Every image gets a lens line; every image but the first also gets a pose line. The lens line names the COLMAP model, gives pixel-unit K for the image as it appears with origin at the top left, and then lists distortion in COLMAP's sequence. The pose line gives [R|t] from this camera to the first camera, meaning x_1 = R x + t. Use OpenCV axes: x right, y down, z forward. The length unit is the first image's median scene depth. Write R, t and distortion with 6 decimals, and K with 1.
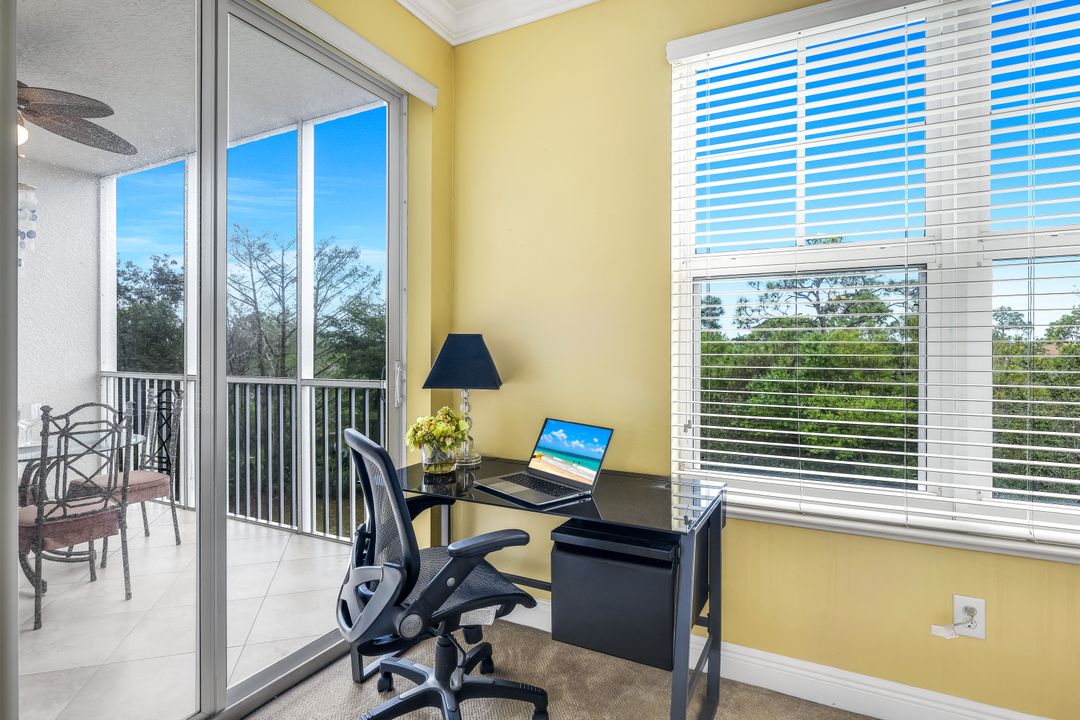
lens RADIAL K [[558.1, 0, 539.3], [0, 558.1, 352.5], [0, 0, 1]] dist [0.003442, -0.000751]
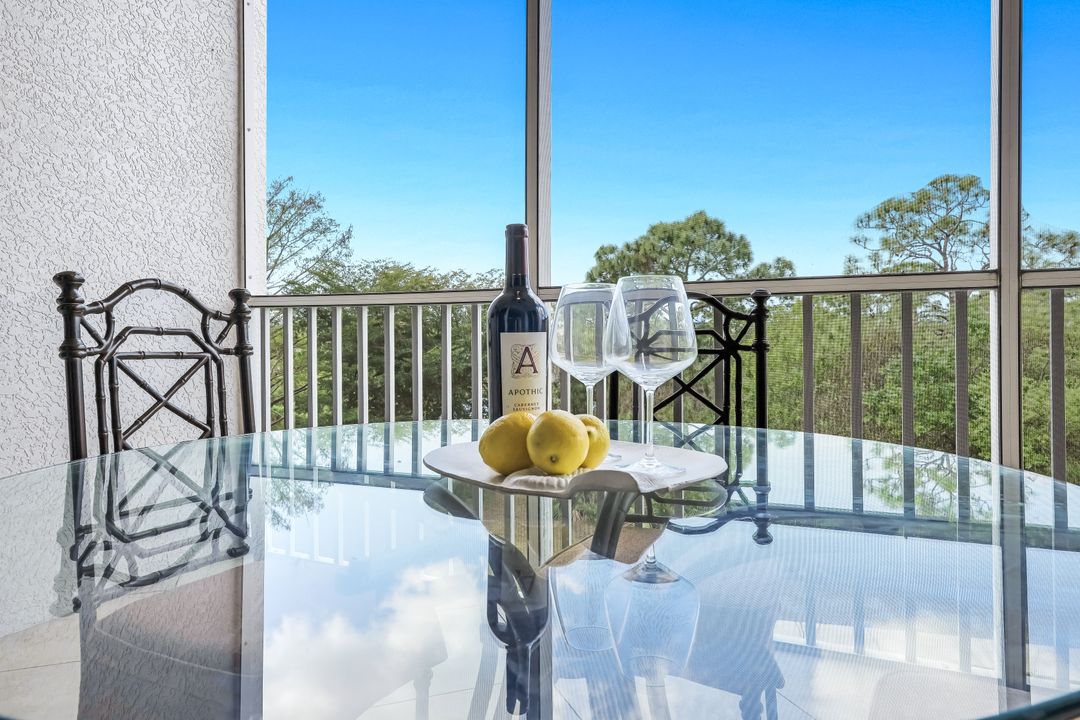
lens RADIAL K [[679.5, 0, 535.3], [0, 679.5, 340.7], [0, 0, 1]] dist [0.007313, -0.002015]
pose [[0.999355, -0.001088, 0.035896, -0.916677], [0.001215, 0.999993, -0.003533, 0.205288], [-0.035892, 0.003574, 0.999349, 0.895067]]
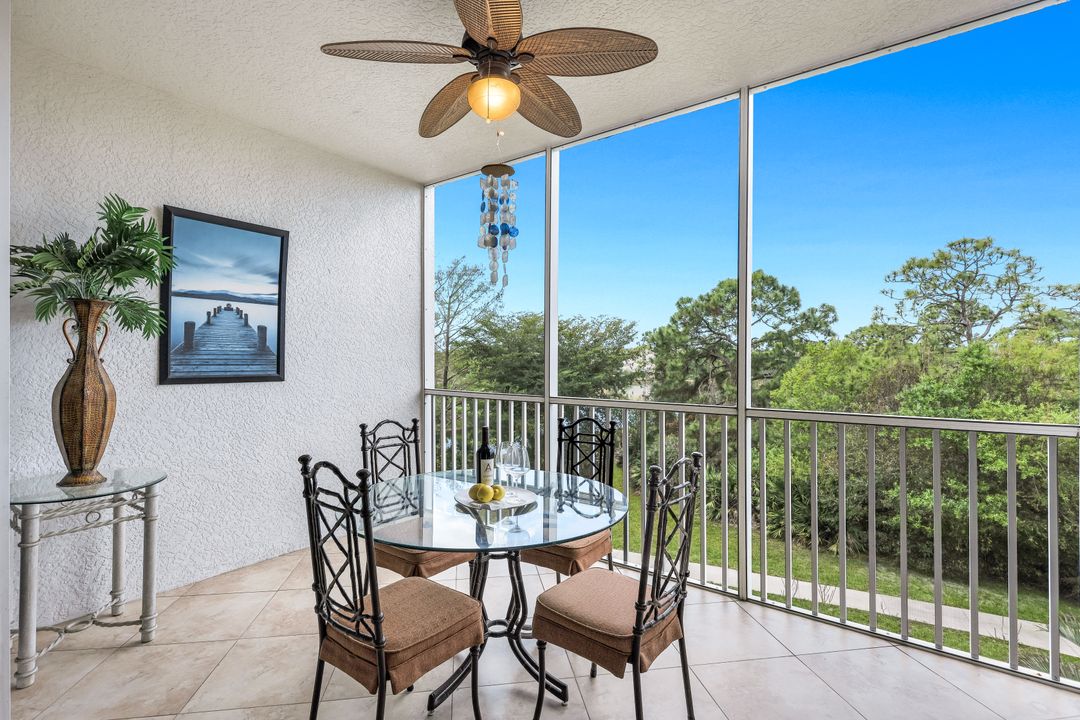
lens RADIAL K [[508.5, 0, 539.7], [0, 508.5, 360.4], [0, 0, 1]] dist [0.000039, -0.000536]
pose [[0.985794, 0.003371, -0.167927, -0.601348], [-0.002910, 0.999991, 0.002989, -0.023939], [0.167936, -0.002458, 0.985795, 0.232449]]
